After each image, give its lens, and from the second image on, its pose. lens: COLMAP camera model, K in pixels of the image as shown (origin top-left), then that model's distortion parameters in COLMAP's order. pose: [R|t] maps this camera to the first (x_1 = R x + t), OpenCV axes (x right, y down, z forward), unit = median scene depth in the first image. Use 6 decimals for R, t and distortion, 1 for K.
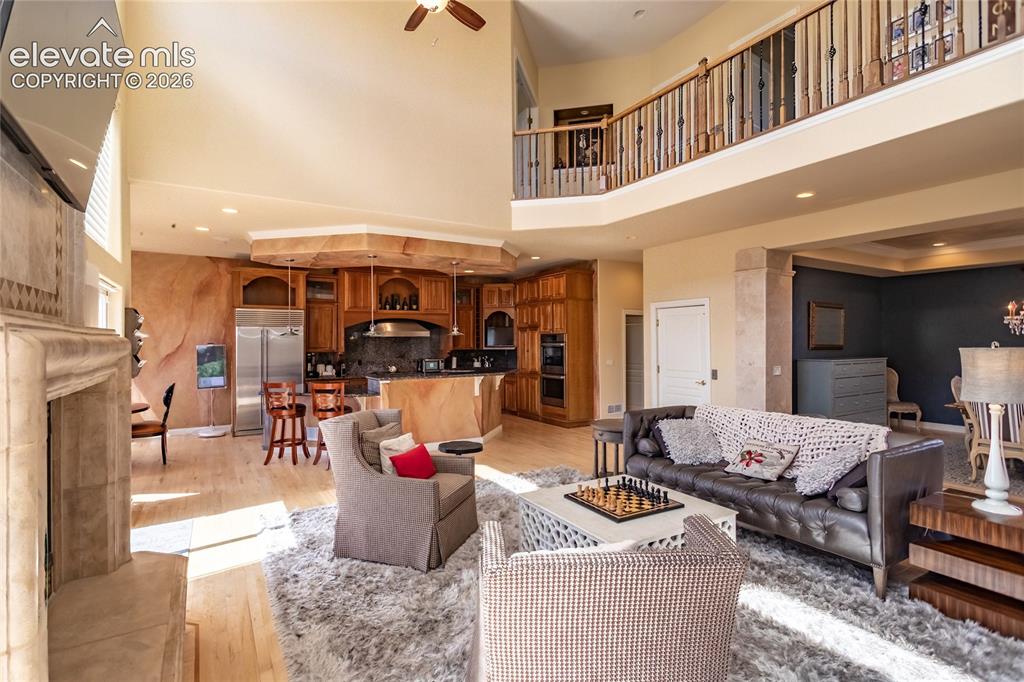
lens RADIAL K [[504.2, 0, 509.0], [0, 504.2, 342.0], [0, 0, 1]] dist [0.000744, 0.000162]
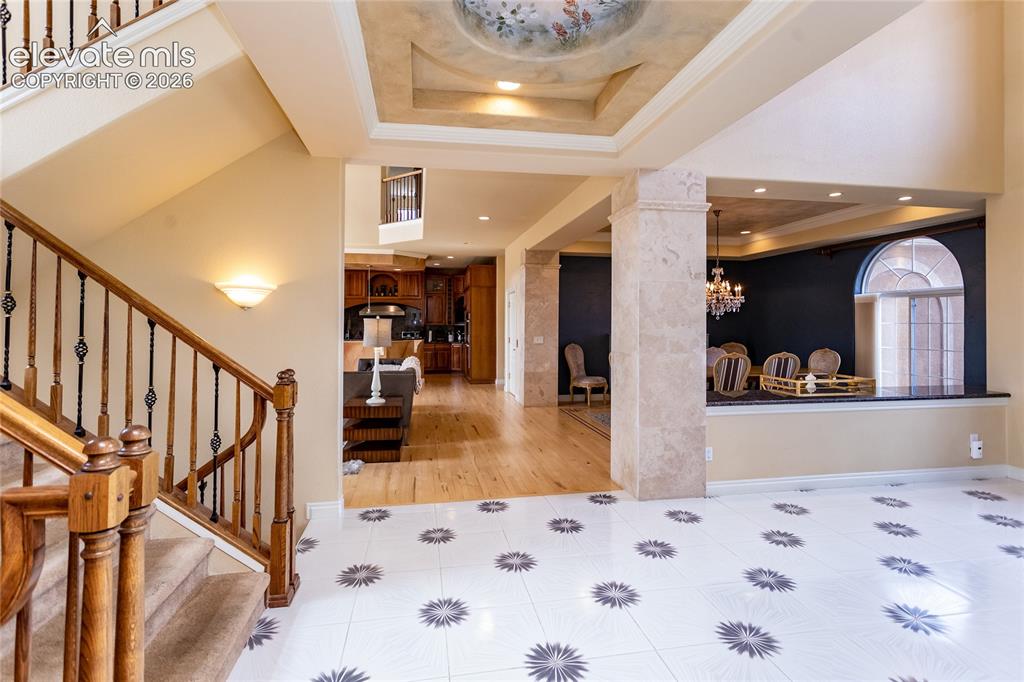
lens RADIAL K [[509.1, 0, 503.3], [0, 509.1, 321.5], [0, 0, 1]] dist [0.000161, 0.000138]
pose [[0.927136, 0.004810, -0.374695, 0.699094], [-0.005754, 0.999982, -0.001402, 0.007701], [0.374682, 0.003456, 0.927147, -0.213745]]
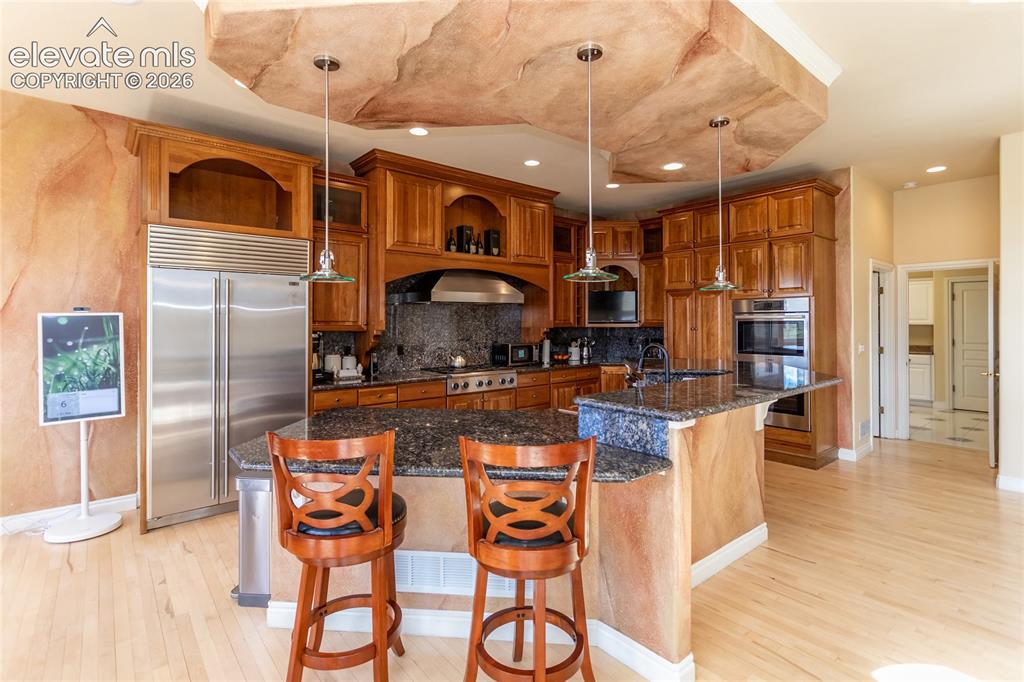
lens RADIAL K [[489.3, 0, 513.0], [0, 489.3, 321.9], [0, 0, 1]] dist [-0.001710, -0.000006]
pose [[0.987788, 0.003540, 0.155761, -0.289416], [-0.003466, 0.999994, -0.000746, 0.011859], [-0.155763, 0.000197, 0.987794, 0.520011]]
